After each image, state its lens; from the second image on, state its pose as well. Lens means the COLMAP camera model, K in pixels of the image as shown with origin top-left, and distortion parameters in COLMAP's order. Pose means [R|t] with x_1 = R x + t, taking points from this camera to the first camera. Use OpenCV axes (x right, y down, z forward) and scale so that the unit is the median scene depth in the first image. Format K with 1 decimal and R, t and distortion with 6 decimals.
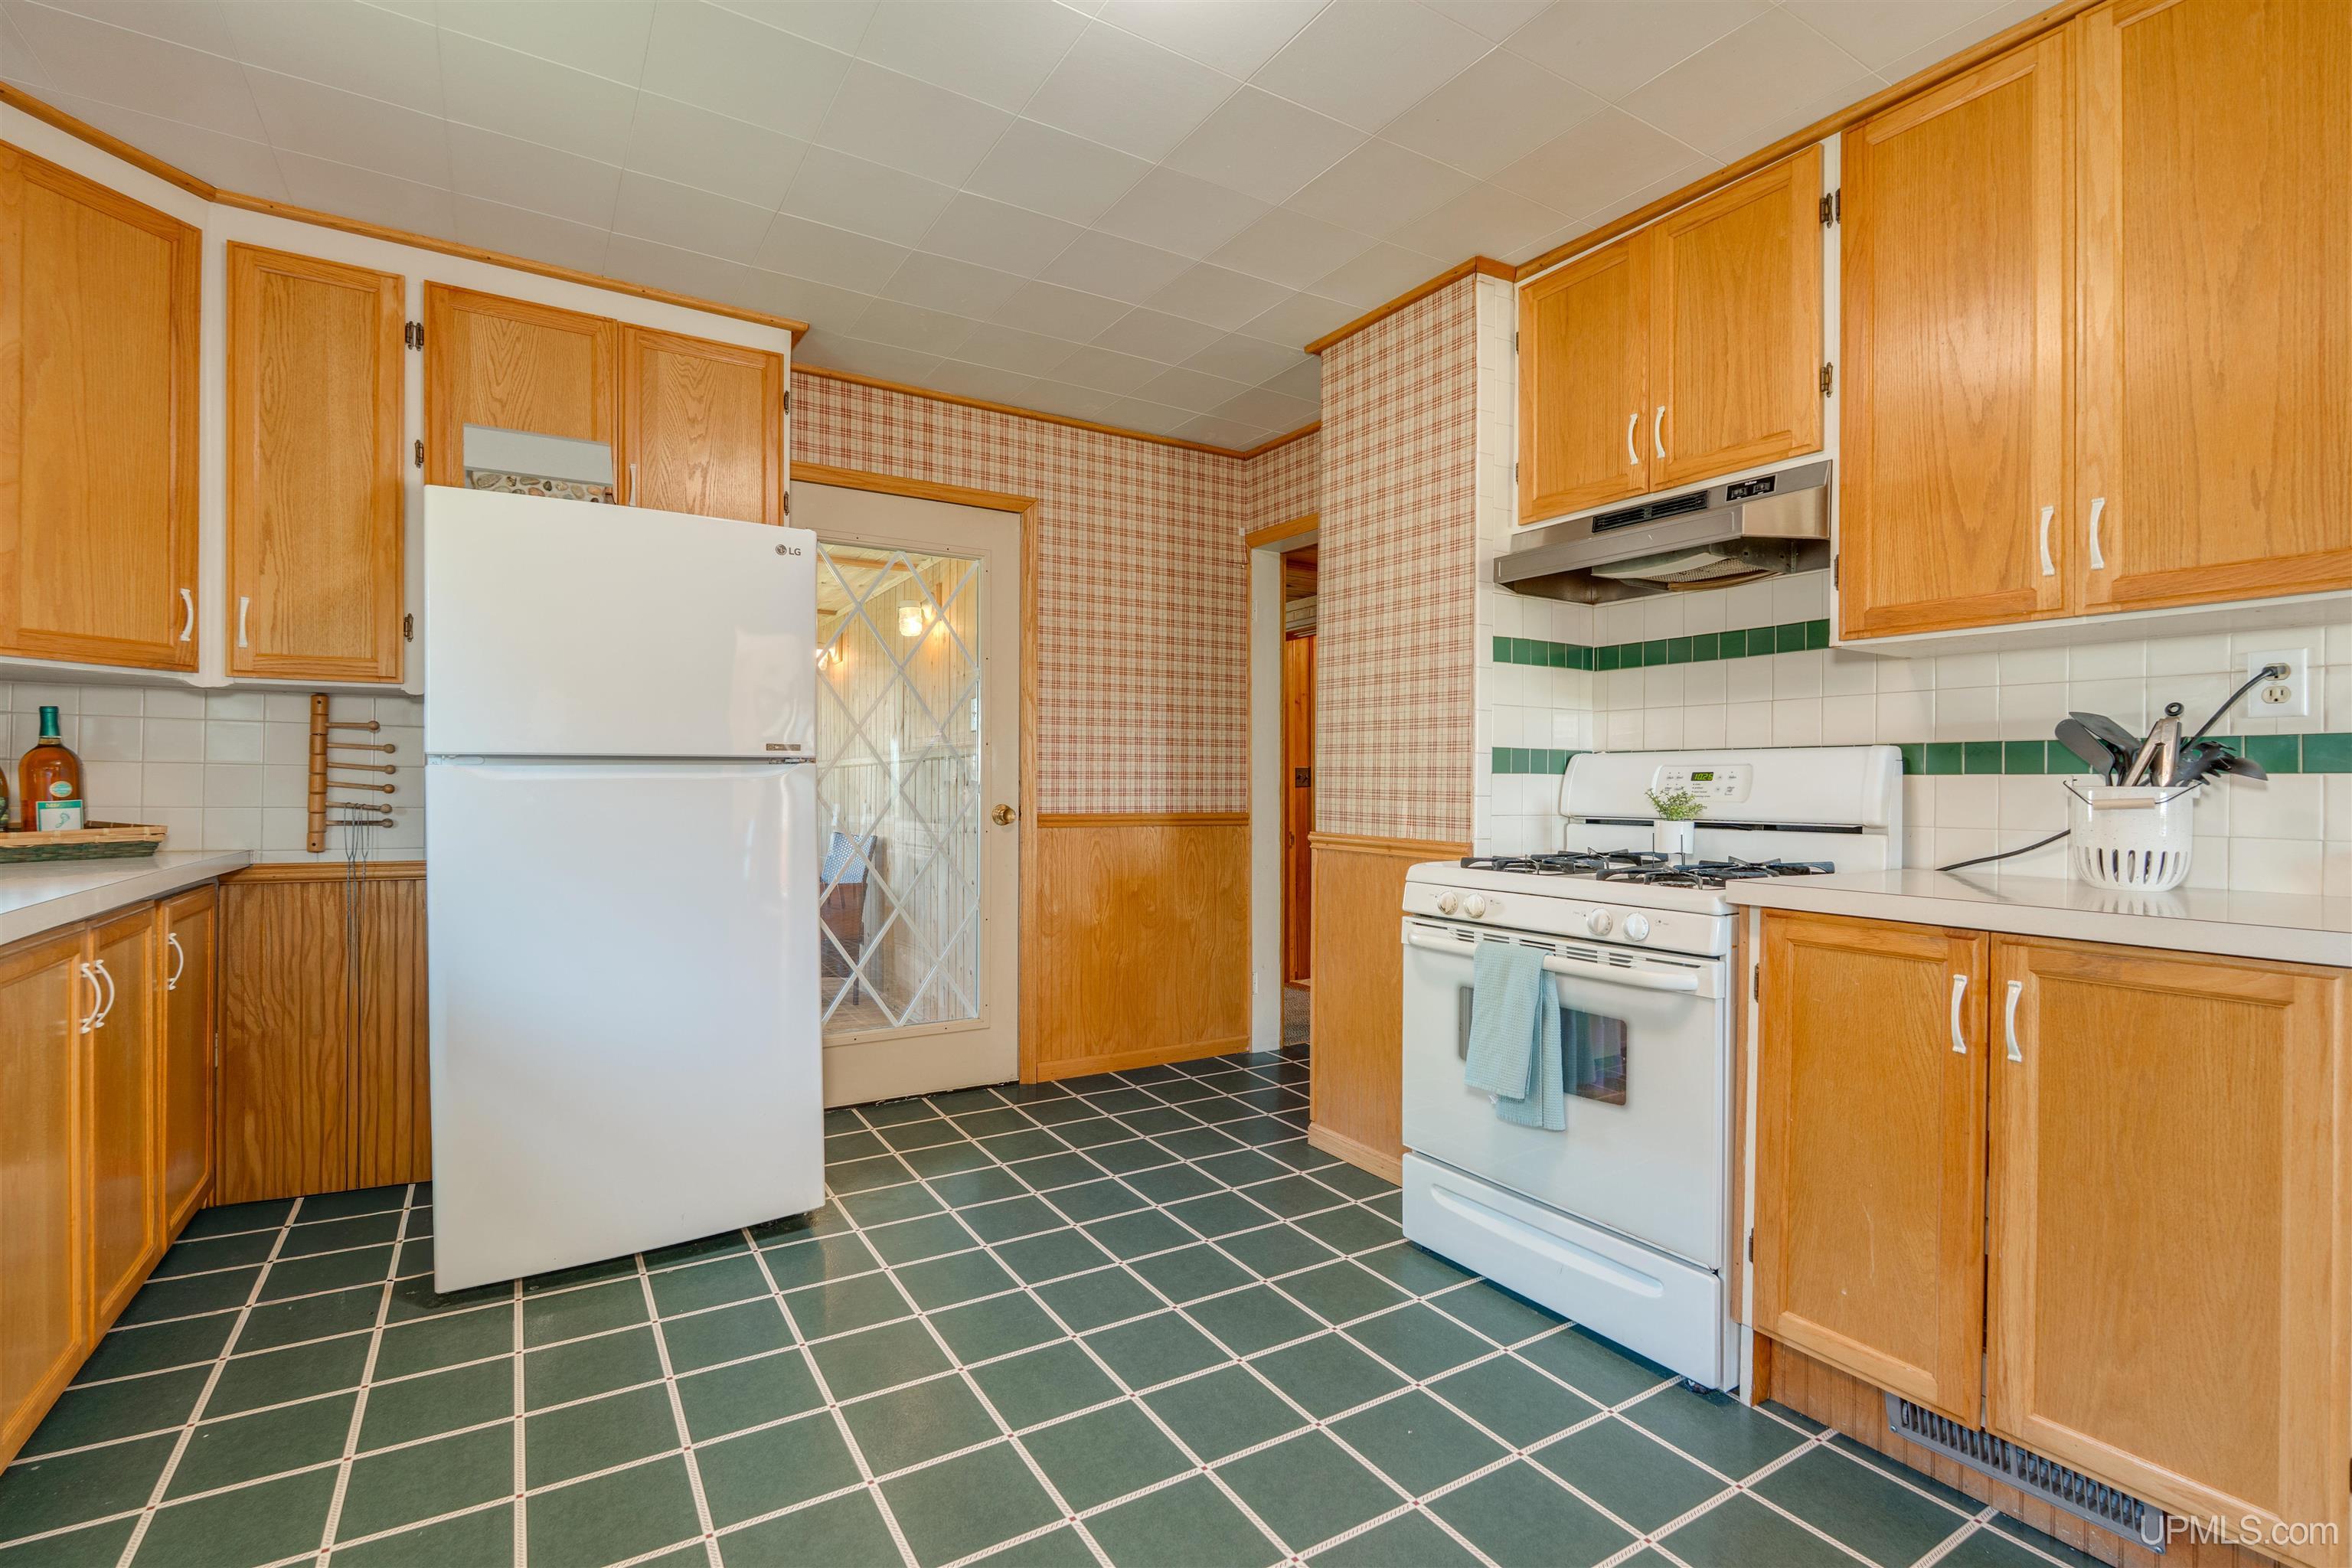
lens RADIAL K [[999.3, 0, 1178.3], [0, 999.3, 779.5], [0, 0, 1]] dist [-0.002033, -0.000407]
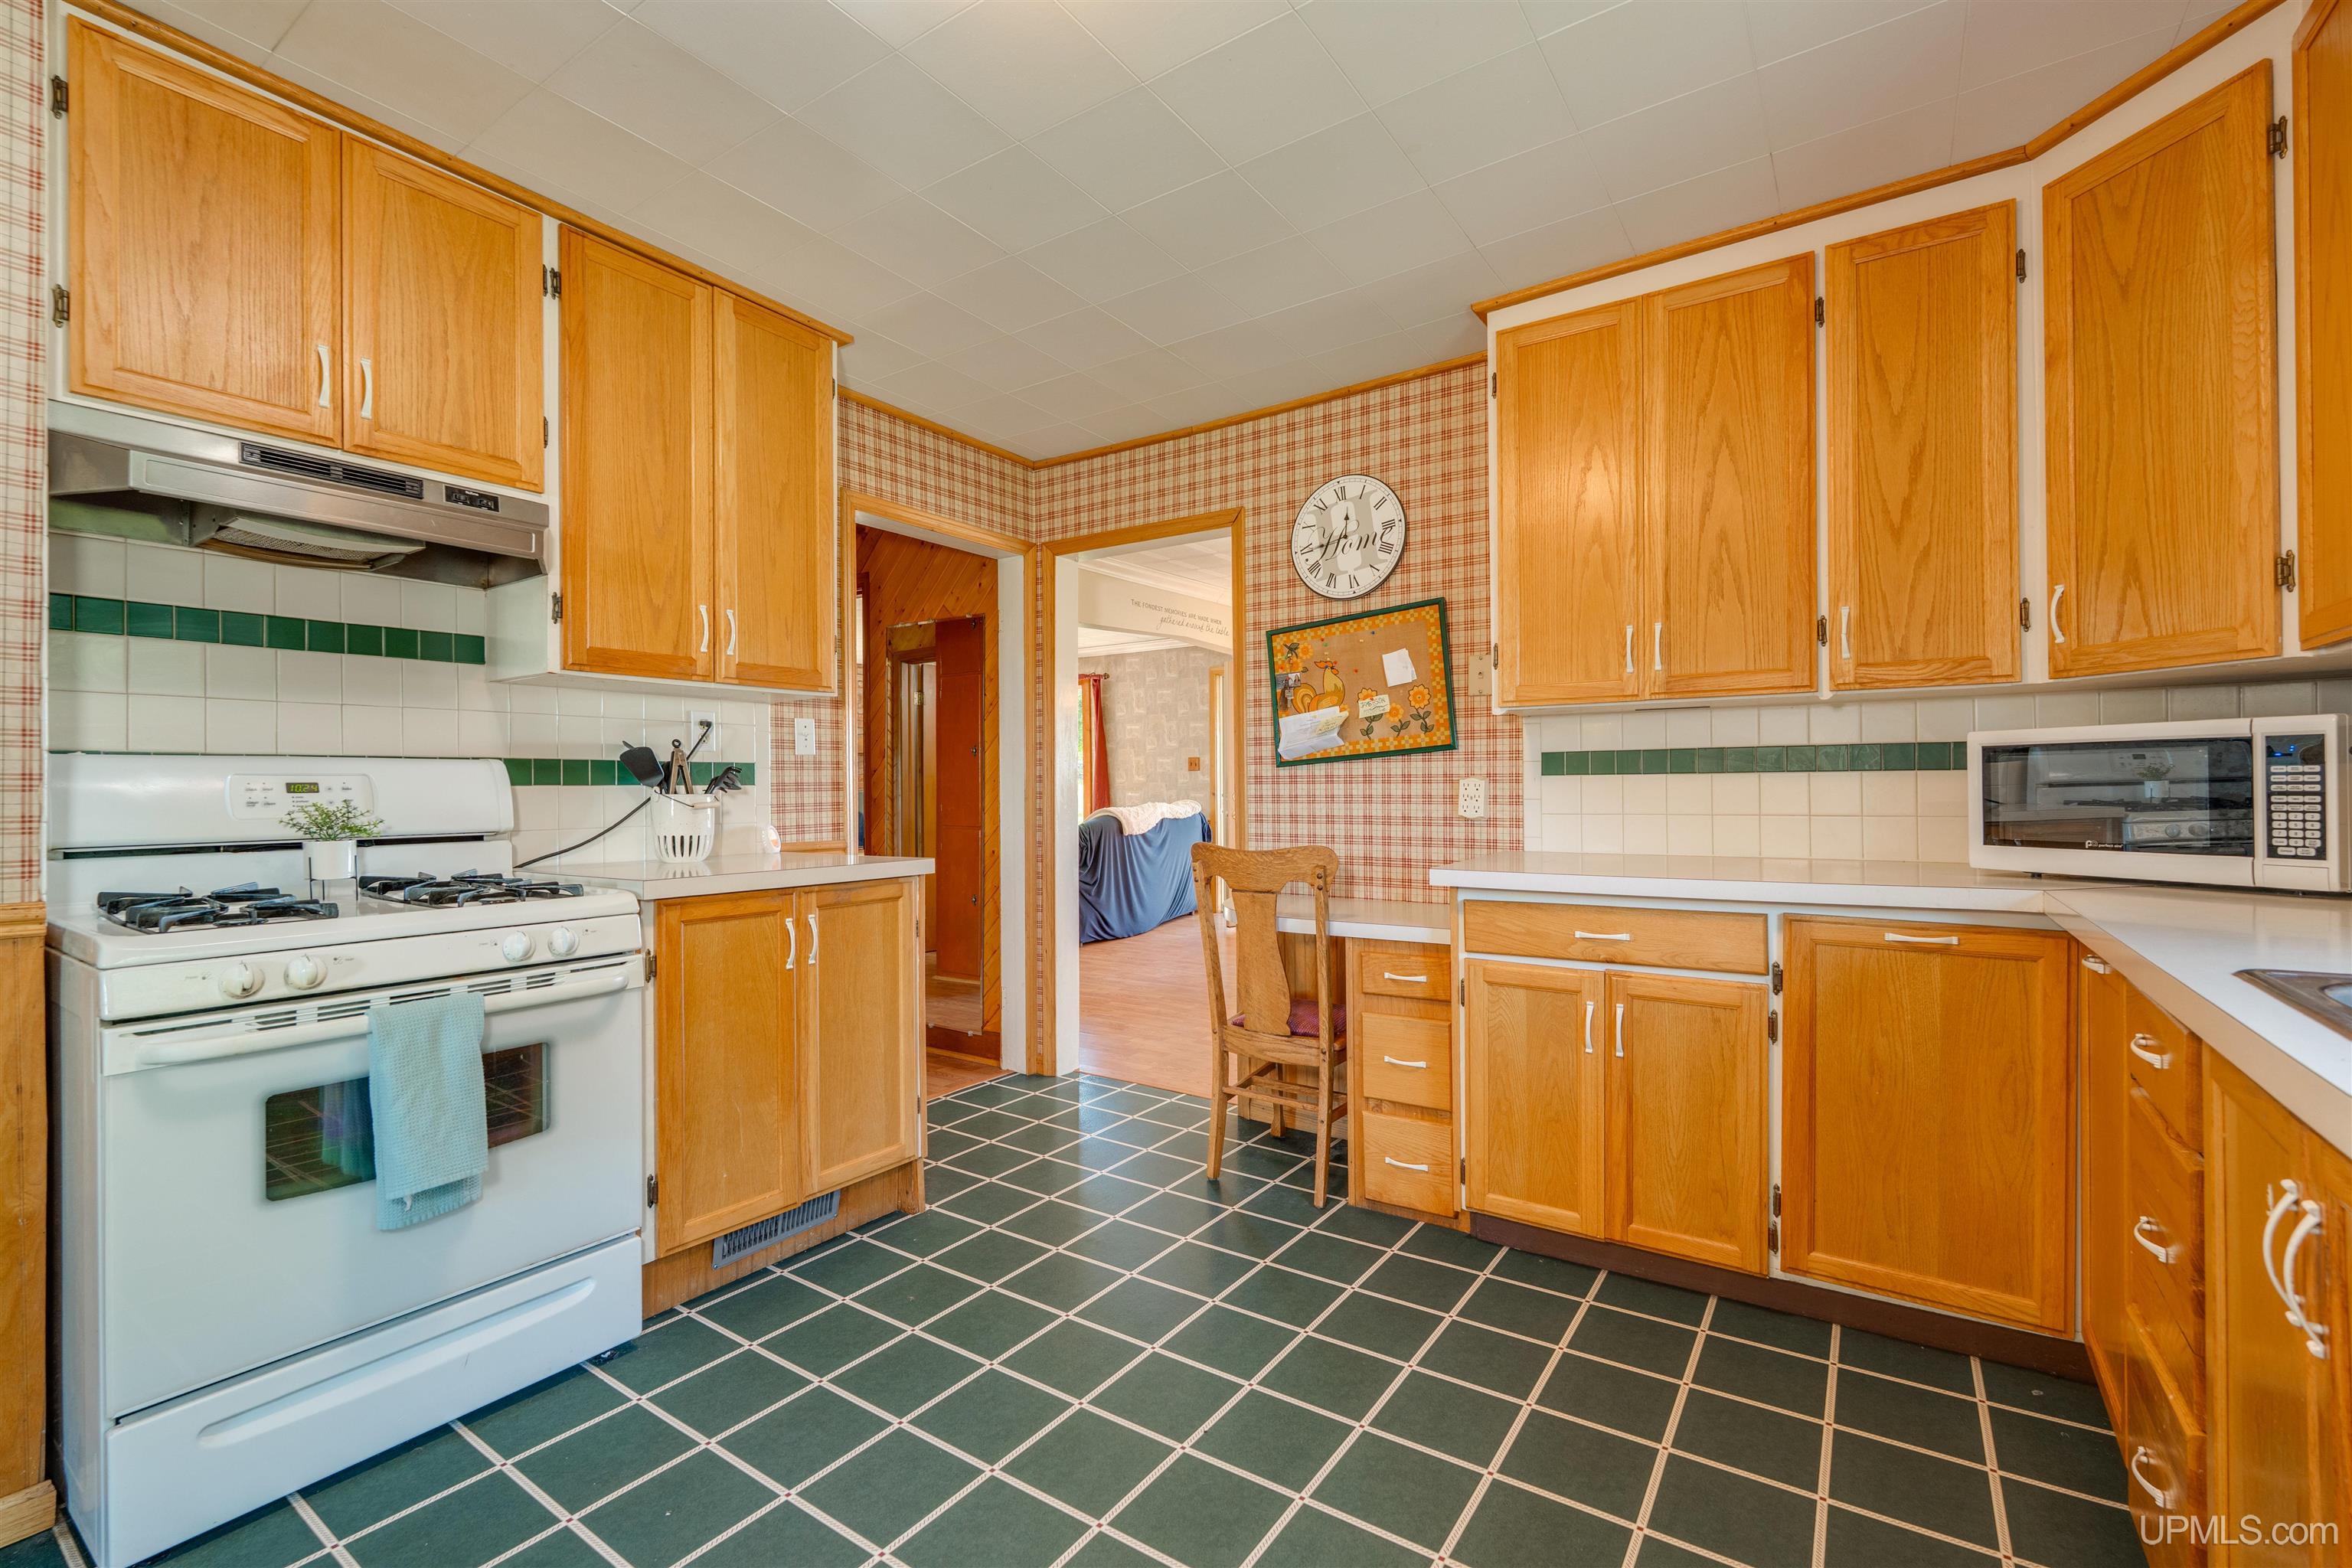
lens RADIAL K [[1030.2, 0, 1176.0], [0, 1030.2, 784.0], [0, 0, 1]] dist [-0.000222, -0.000236]
pose [[-0.368415, -0.002174, 0.929659, -0.700704], [-0.000135, 0.999997, 0.002285, -0.010760], [-0.929662, 0.000716, -0.368414, 0.793875]]
